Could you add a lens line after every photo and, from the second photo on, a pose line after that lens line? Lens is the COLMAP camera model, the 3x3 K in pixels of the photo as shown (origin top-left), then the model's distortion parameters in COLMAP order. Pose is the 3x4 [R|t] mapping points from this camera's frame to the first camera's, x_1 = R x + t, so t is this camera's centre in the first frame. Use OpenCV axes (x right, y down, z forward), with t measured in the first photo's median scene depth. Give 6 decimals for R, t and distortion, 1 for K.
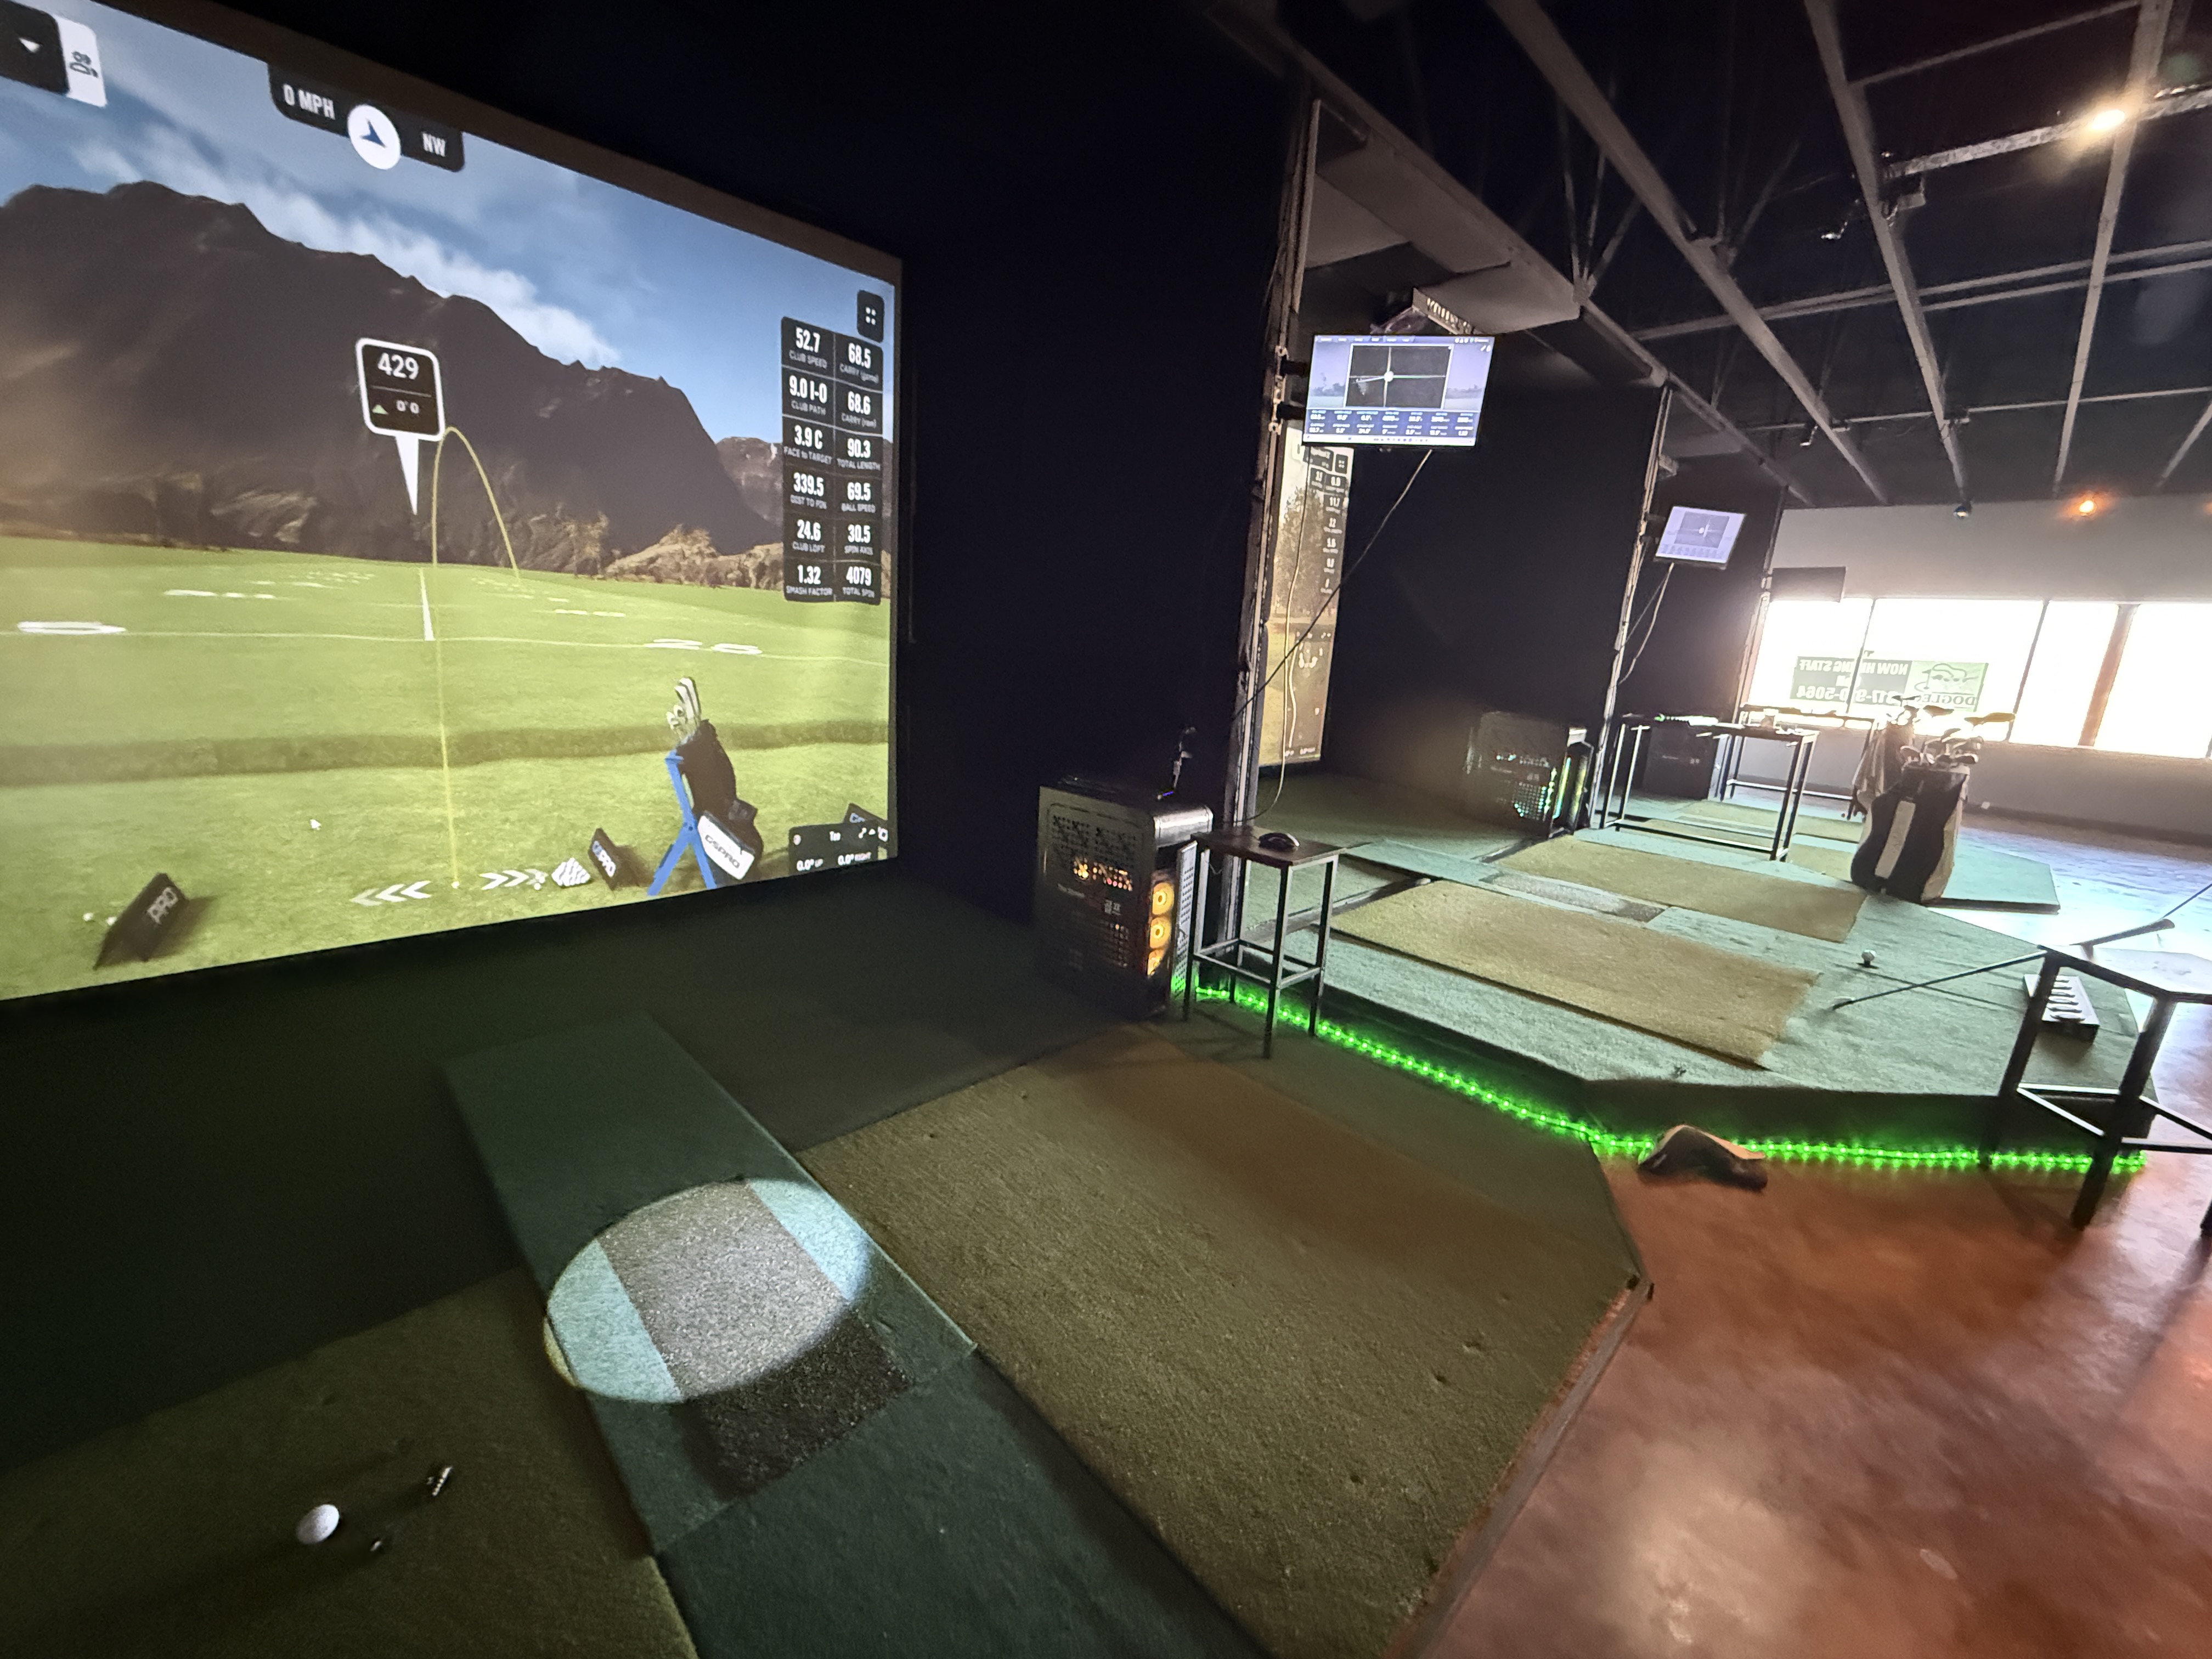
lens RADIAL K [[892.7, 0, 1106.0], [0, 892.7, 829.5], [0, 0, 1]] dist [0.007785, -0.000392]
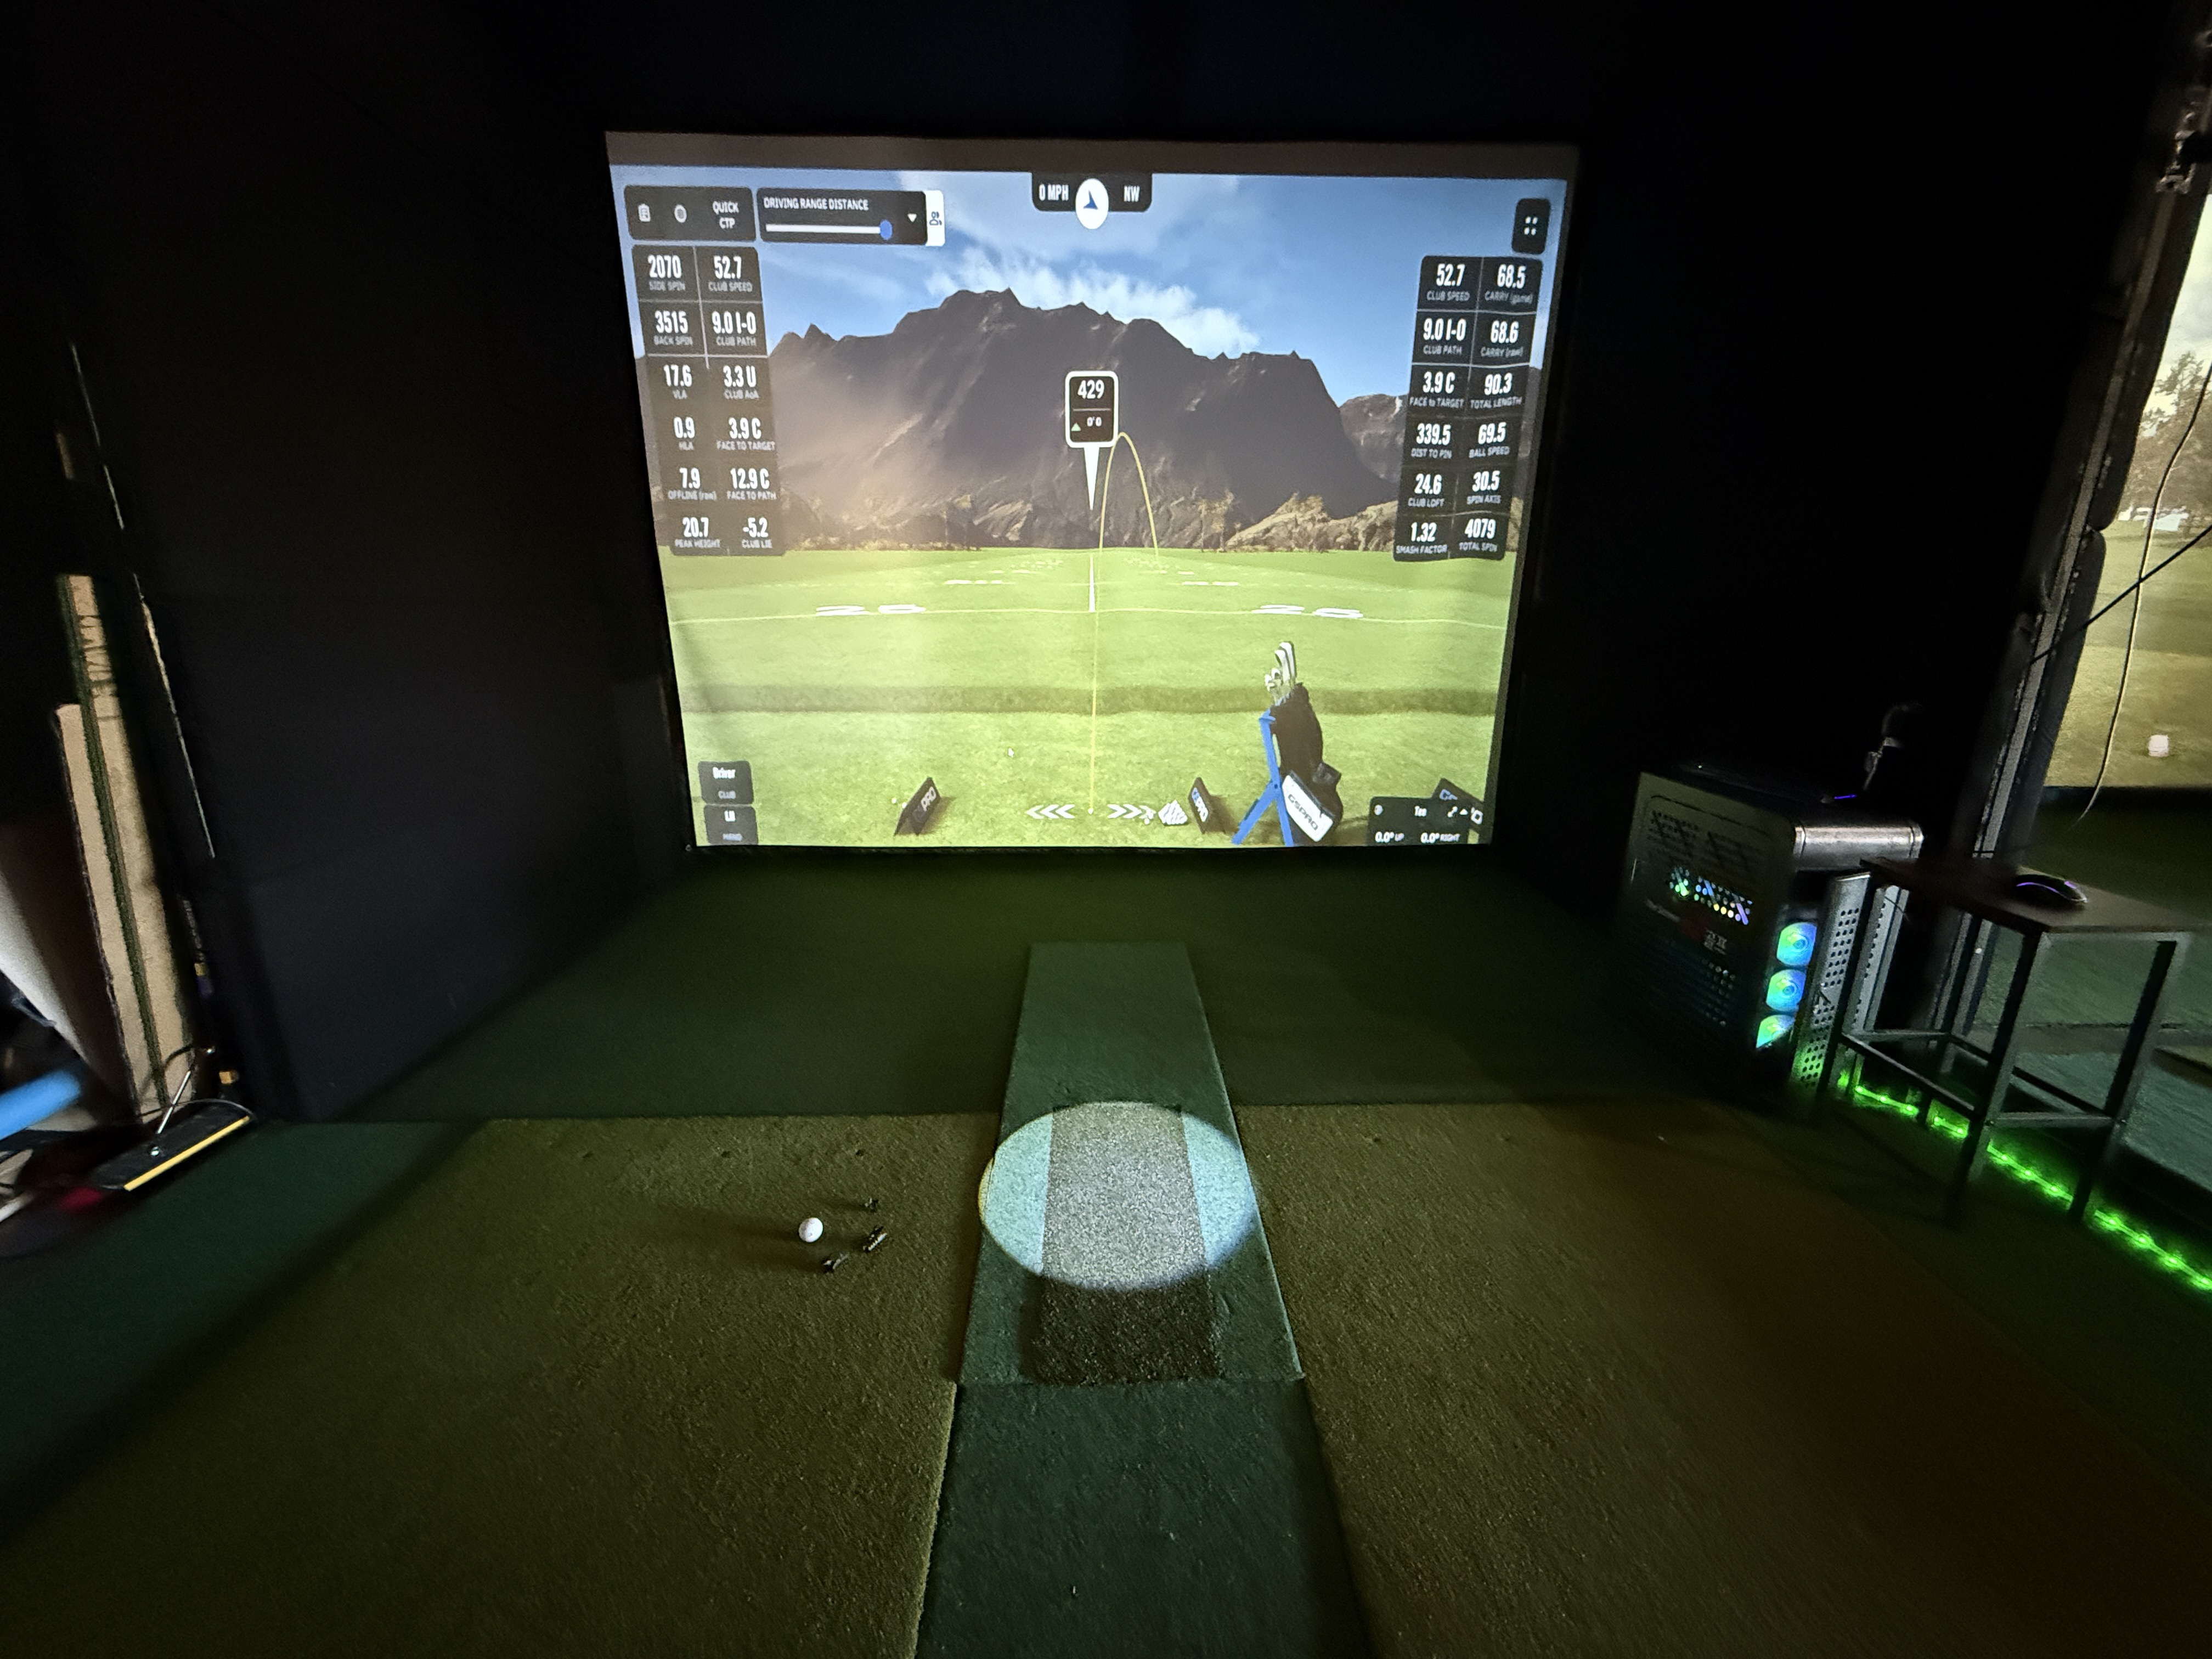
lens RADIAL K [[892.7, 0, 1106.0], [0, 892.7, 829.5], [0, 0, 1]] dist [0.007785, -0.000392]
pose [[0.727768, 0.128145, -0.673745, 0.125338], [-0.115915, 0.991239, 0.063321, 0.006892], [0.675956, 0.032014, 0.736246, 0.109326]]
